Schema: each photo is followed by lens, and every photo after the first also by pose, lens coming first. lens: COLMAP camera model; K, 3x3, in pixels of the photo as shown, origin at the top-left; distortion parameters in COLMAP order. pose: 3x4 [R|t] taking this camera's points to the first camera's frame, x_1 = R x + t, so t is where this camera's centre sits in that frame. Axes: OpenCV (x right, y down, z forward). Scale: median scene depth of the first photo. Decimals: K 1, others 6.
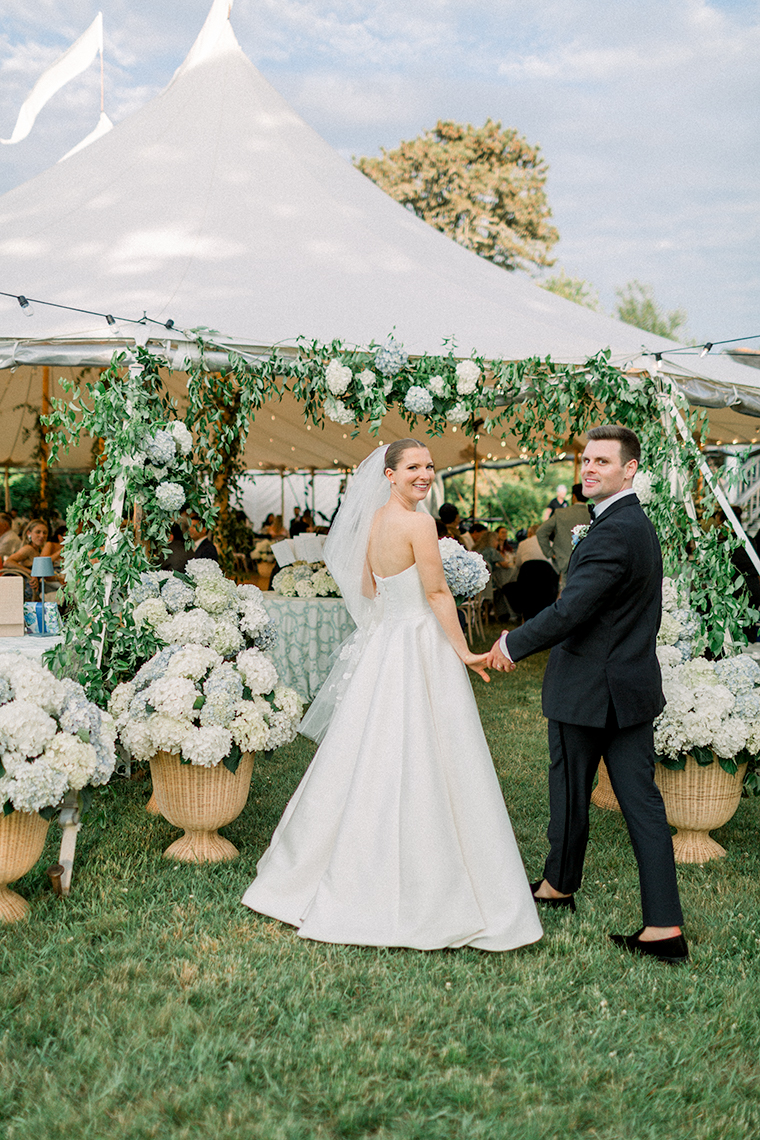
lens RADIAL K [[1116.1, 0, 380.0], [0, 1116.1, 570.0], [0, 0, 1]] dist [0.009696, 0.004906]
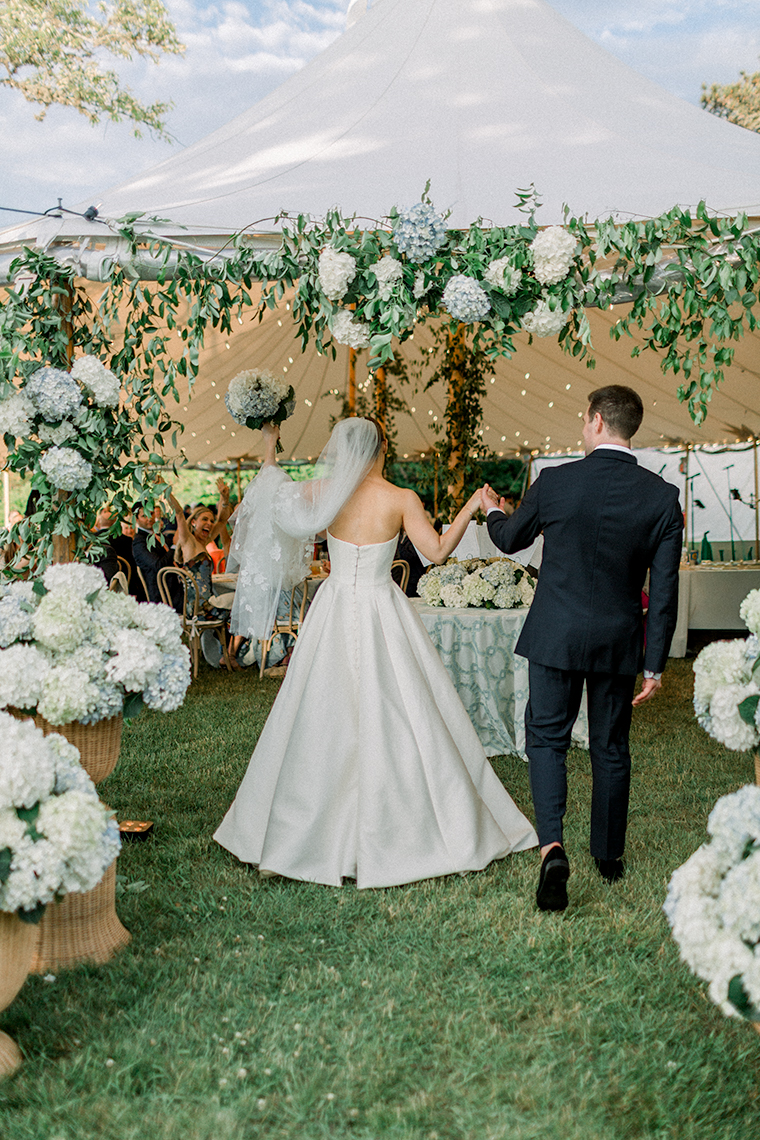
lens RADIAL K [[1116.1, 0, 380.0], [0, 1116.1, 570.0], [0, 0, 1]] dist [0.009696, 0.004906]
pose [[0.936122, -0.001805, -0.351671, 0.201405], [0.005201, 0.999949, 0.008712, -0.009737], [0.351637, -0.009985, 0.936083, 0.407088]]
